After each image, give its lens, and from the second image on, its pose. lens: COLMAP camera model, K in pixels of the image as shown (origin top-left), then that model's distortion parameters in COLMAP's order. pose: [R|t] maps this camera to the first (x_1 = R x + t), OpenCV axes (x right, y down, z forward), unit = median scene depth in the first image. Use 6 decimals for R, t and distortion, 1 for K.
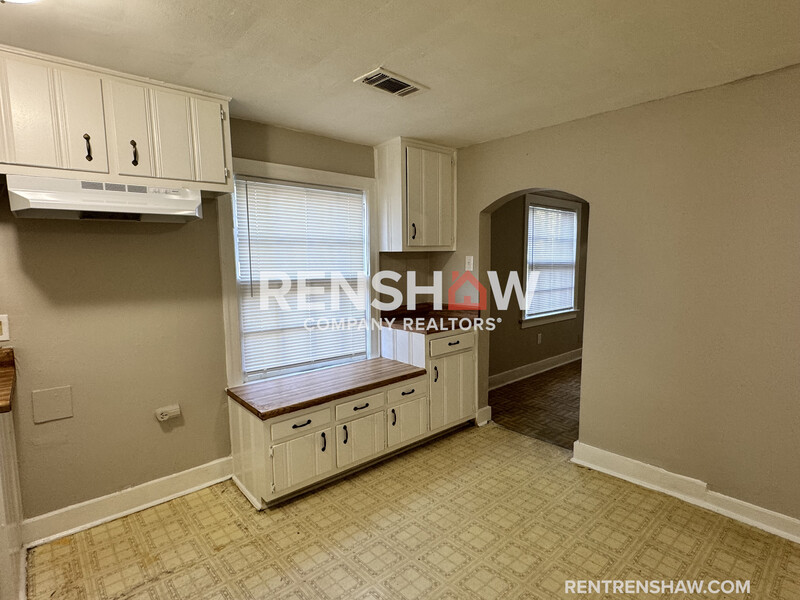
lens RADIAL K [[419.1, 0, 399.8], [0, 419.1, 299.9], [0, 0, 1]] dist [-0.005659, -0.000377]
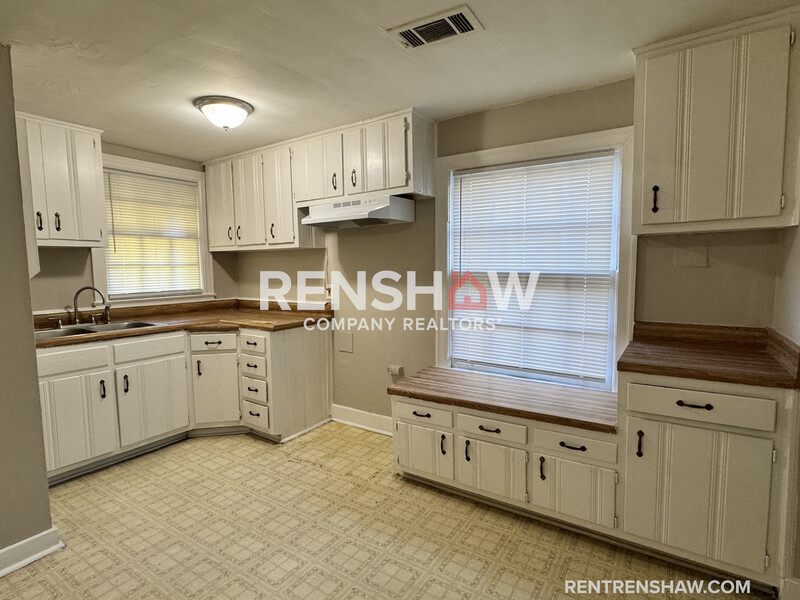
lens RADIAL K [[419.1, 0, 400.0], [0, 419.1, 300.5], [0, 0, 1]] dist [-0.005659, -0.000377]
pose [[0.262213, 0.096571, -0.960166, 0.645816], [-0.081602, 0.993635, 0.077652, -0.045928], [0.961554, 0.057990, 0.268424, 0.617595]]
